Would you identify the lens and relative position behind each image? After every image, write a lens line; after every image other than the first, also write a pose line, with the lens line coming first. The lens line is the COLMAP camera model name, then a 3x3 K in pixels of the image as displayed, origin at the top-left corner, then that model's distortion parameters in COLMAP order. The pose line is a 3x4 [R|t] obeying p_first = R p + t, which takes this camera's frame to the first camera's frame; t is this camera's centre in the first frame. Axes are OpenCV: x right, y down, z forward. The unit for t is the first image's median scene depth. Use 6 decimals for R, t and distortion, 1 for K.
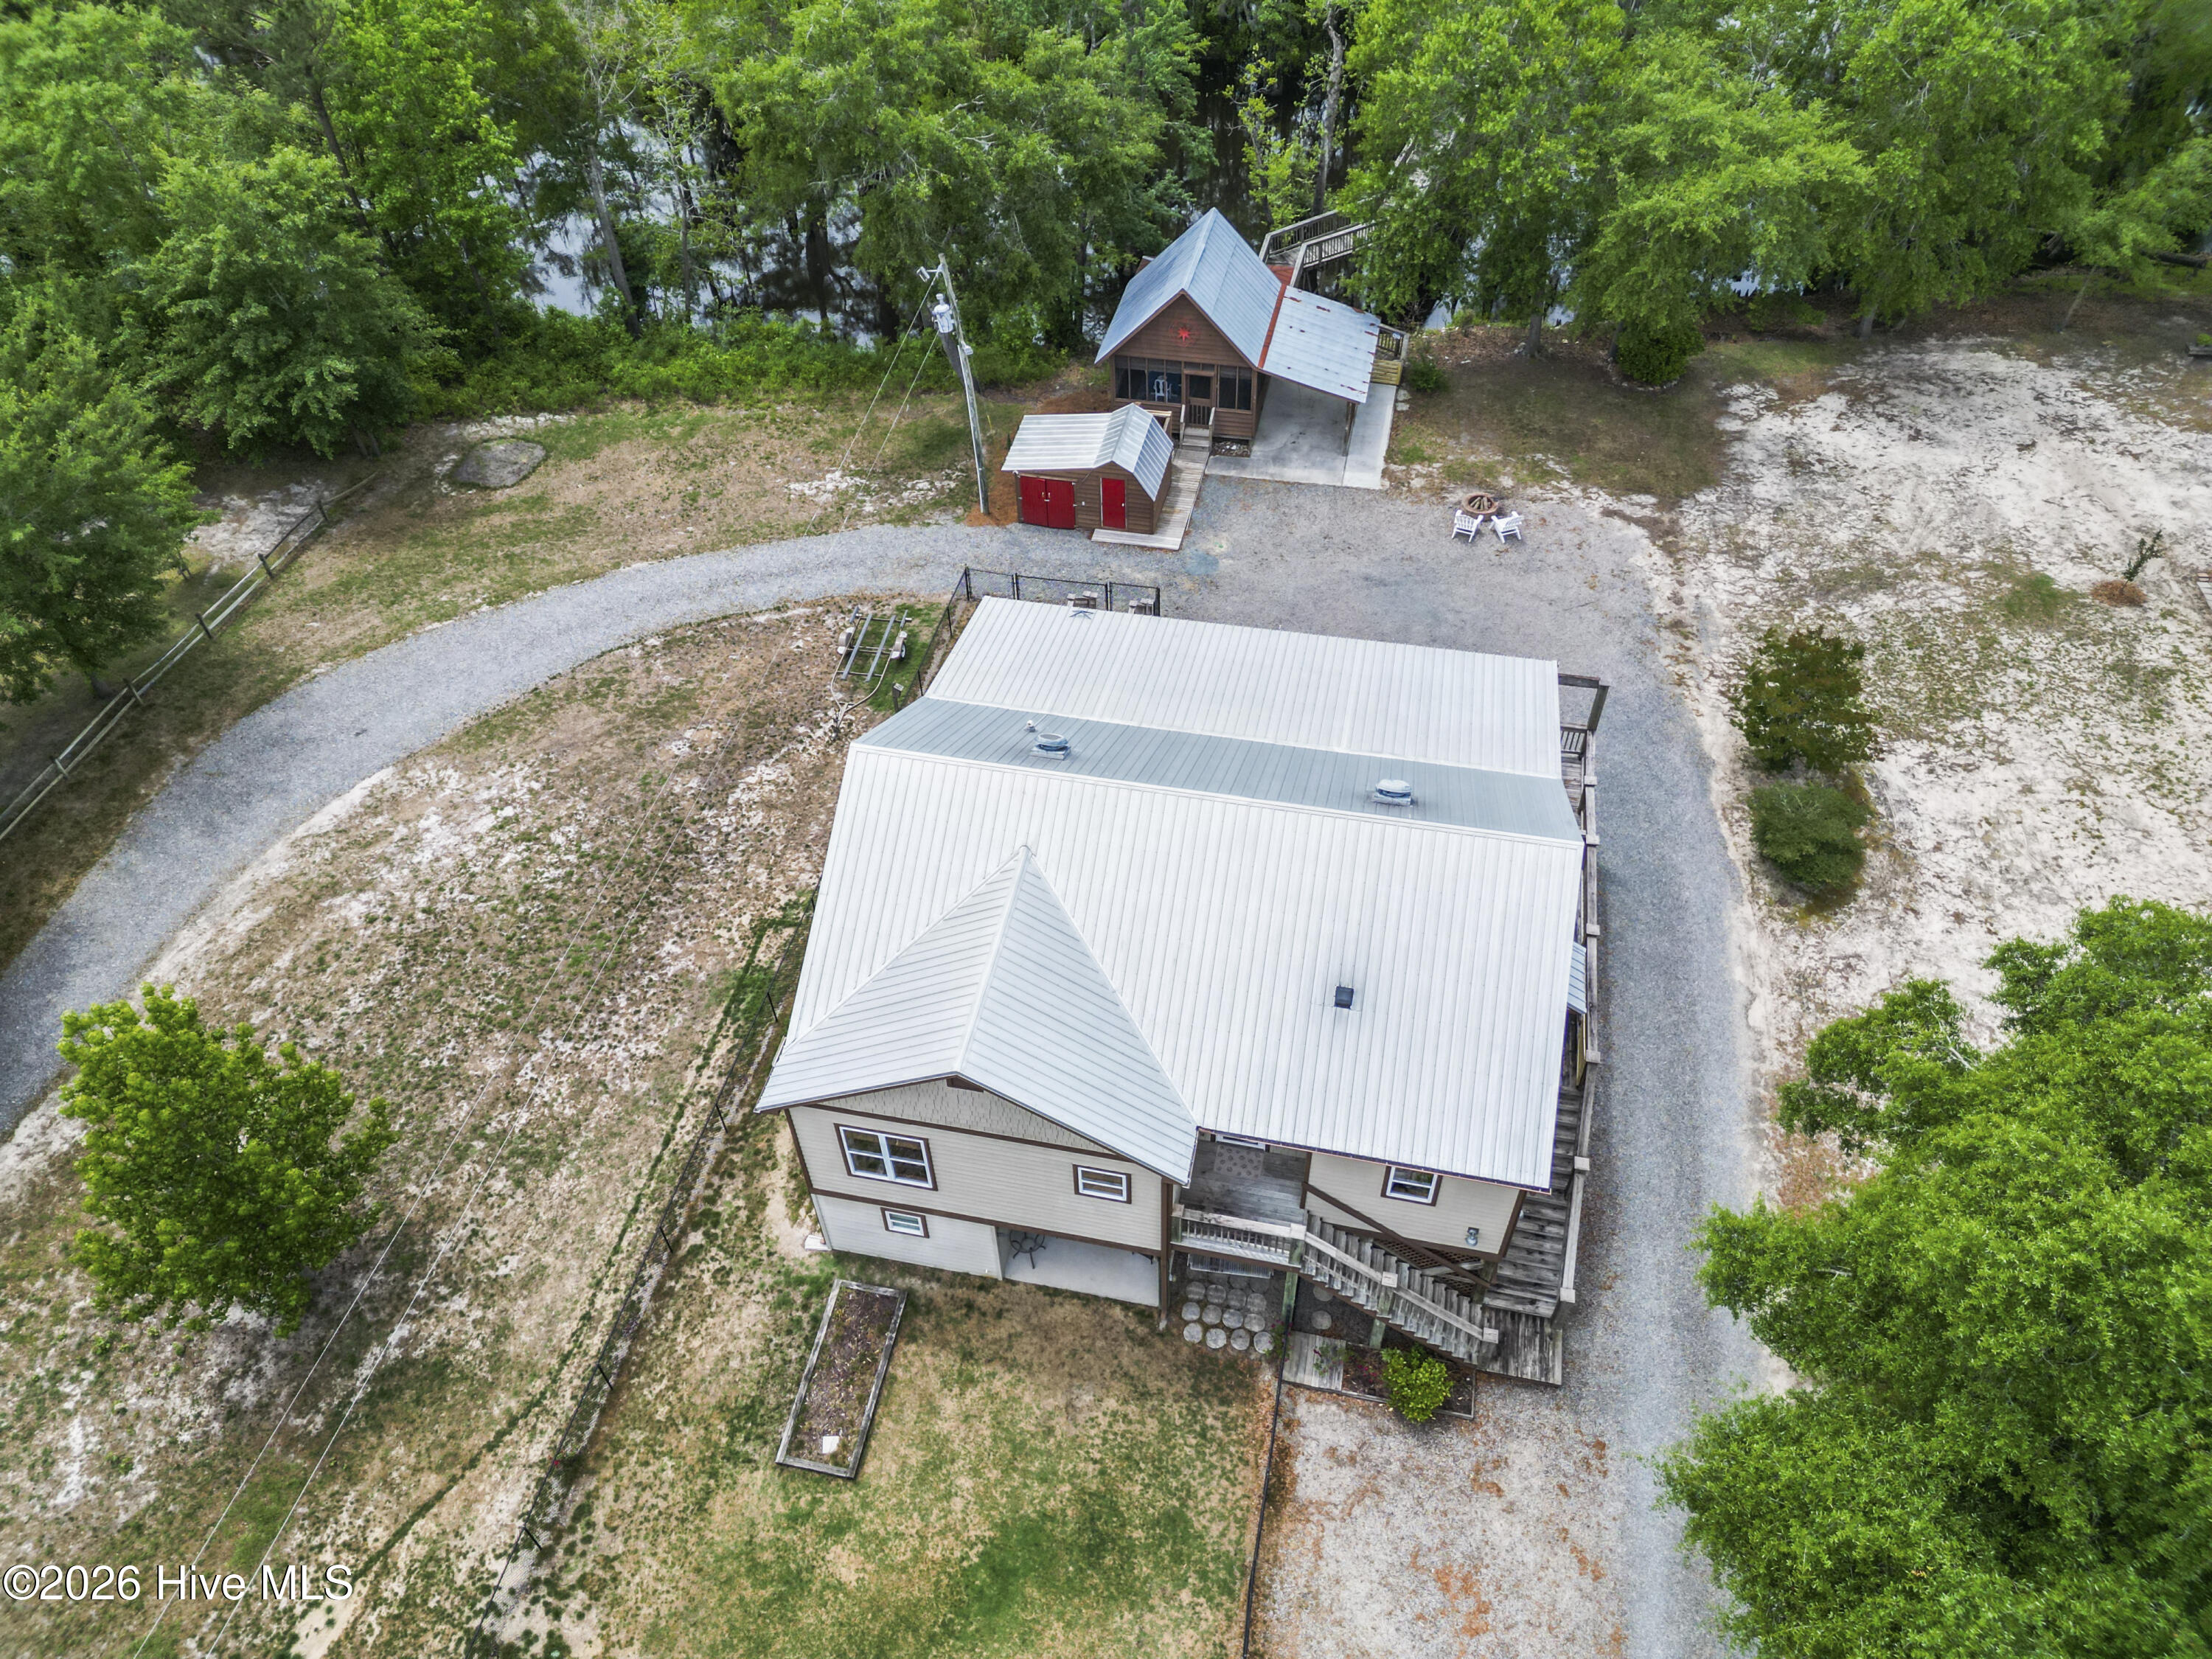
lens RADIAL K [[1554.8, 0, 1075.9], [0, 1554.8, 824.7], [0, 0, 1]] dist [0.051703, -0.052249]
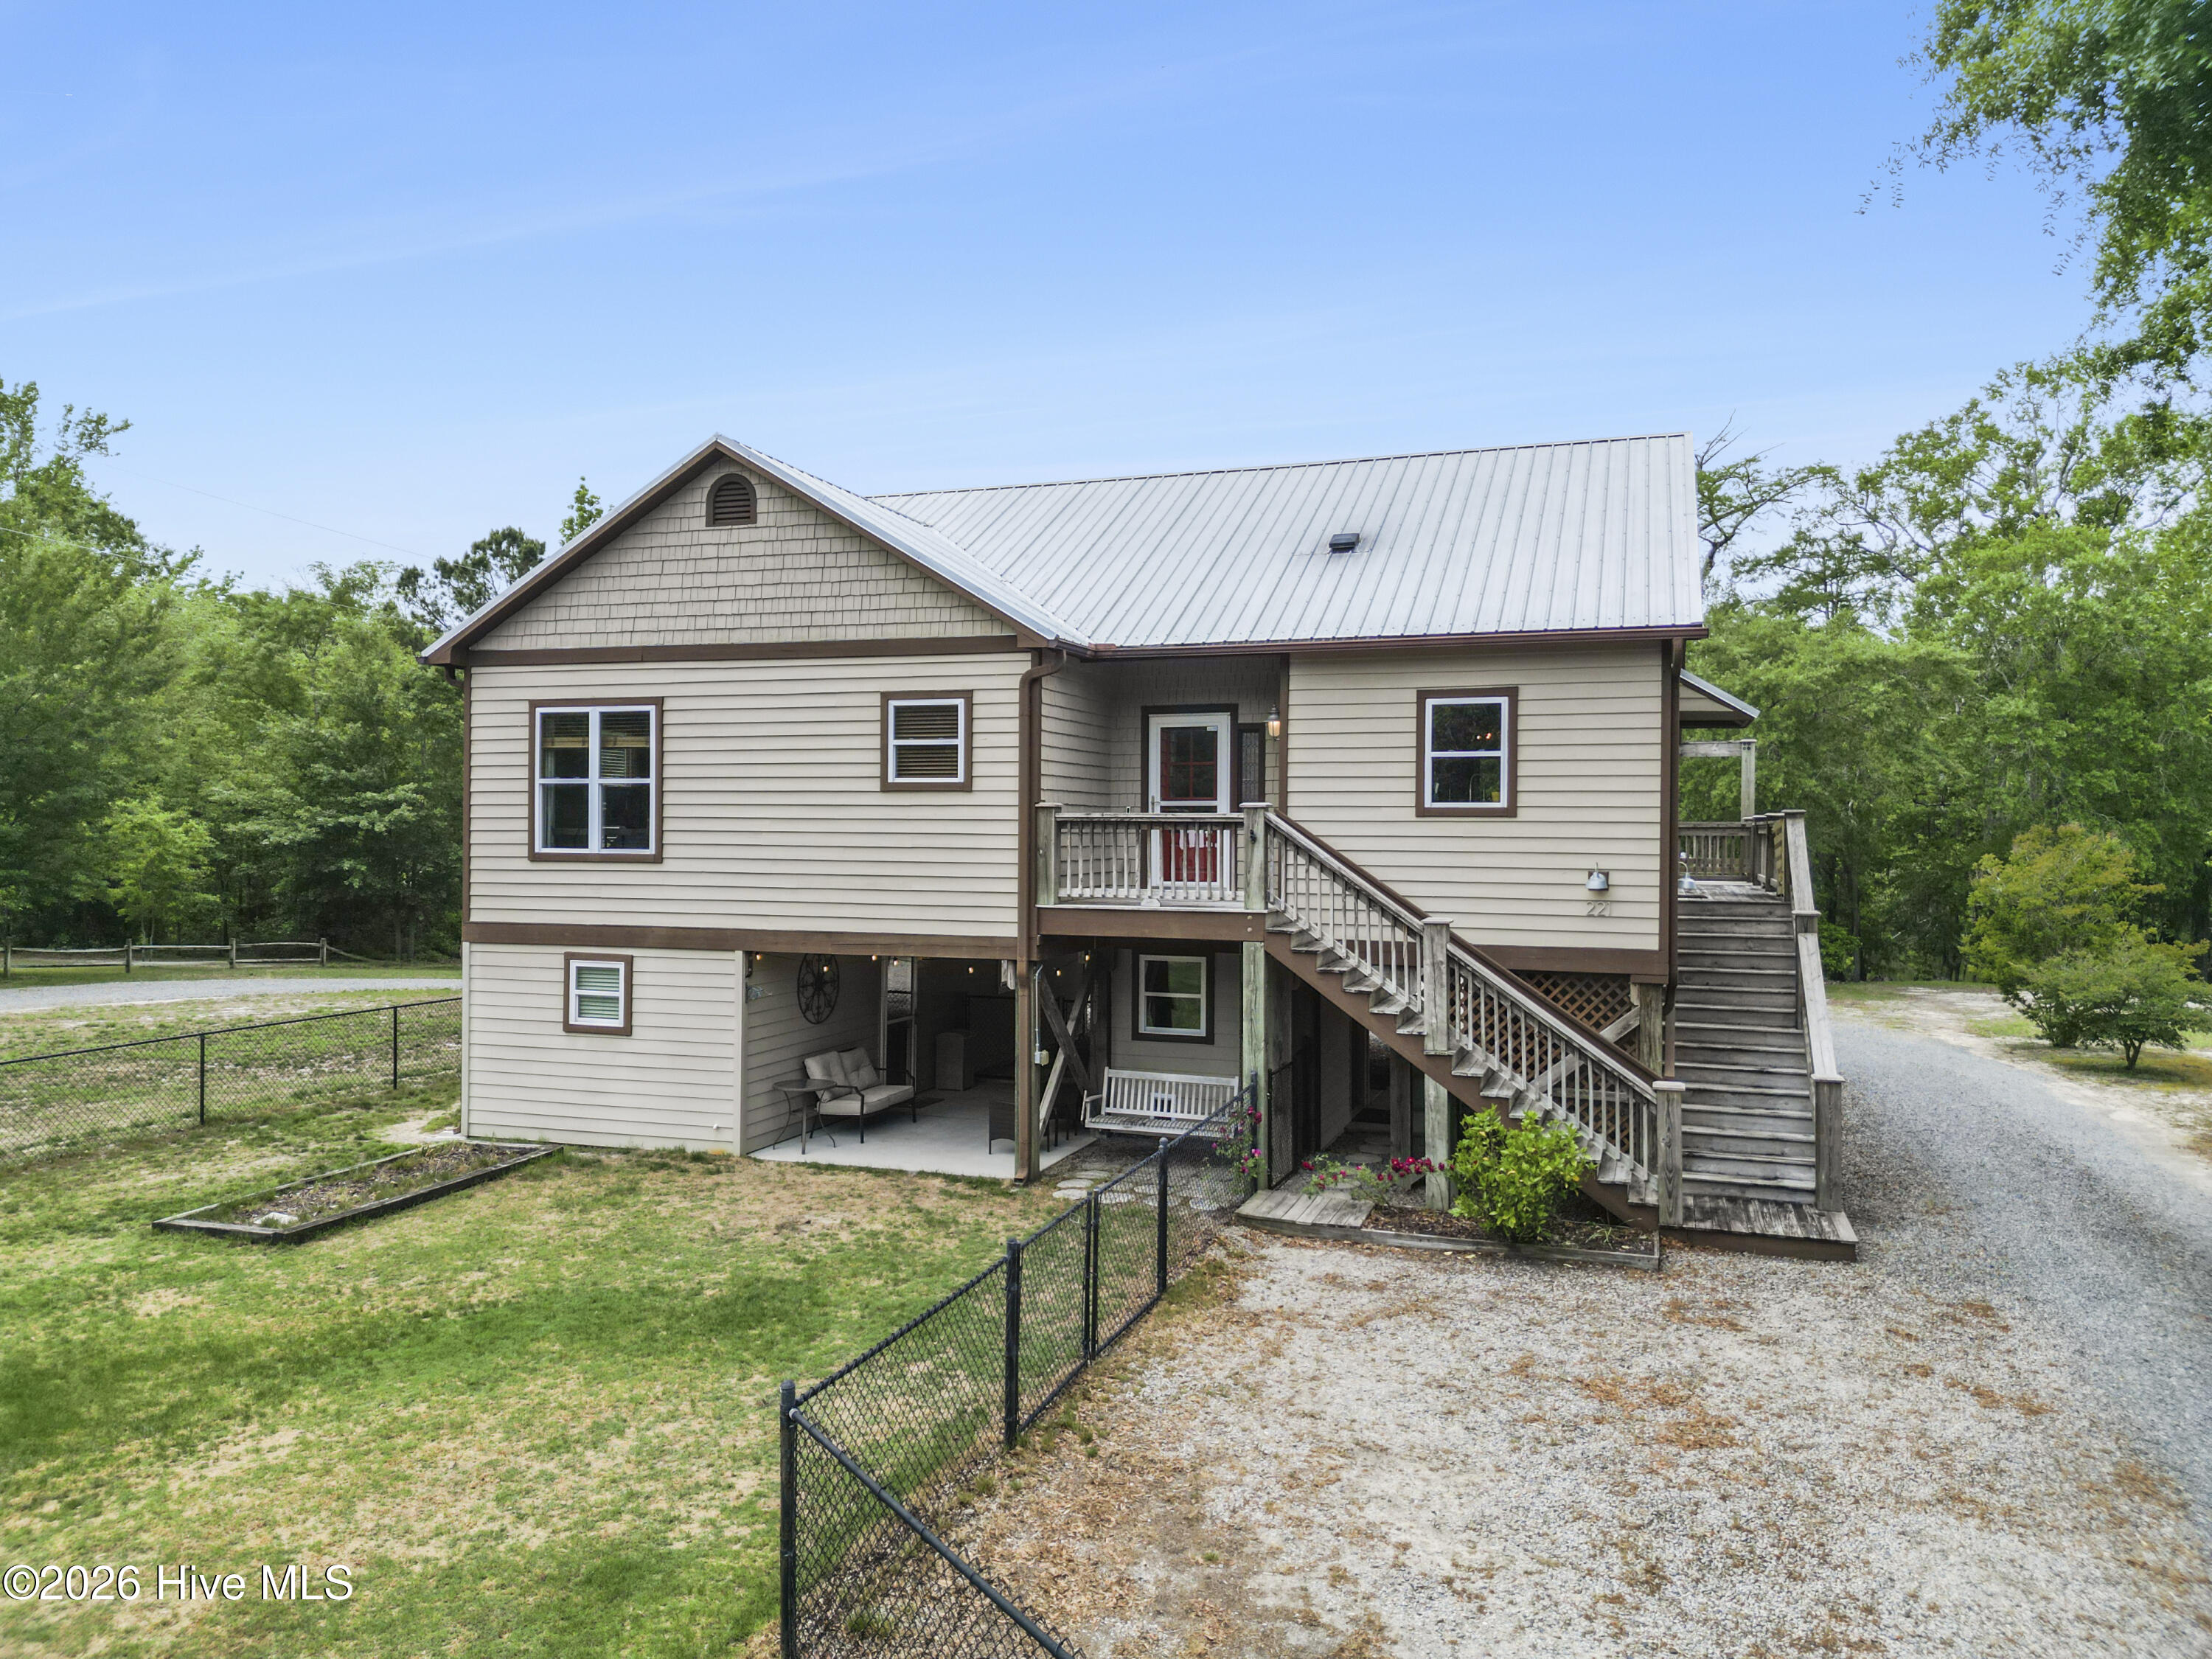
lens RADIAL K [[1554.8, 0, 1090.9], [0, 1554.8, 825.0], [0, 0, 1]] dist [0.051703, -0.052249]
pose [[0.990966, 0.040658, -0.127800, 0.147856], [-0.121210, 0.679348, -0.723736, 0.639253], [0.057395, 0.732689, 0.678139, 0.607021]]
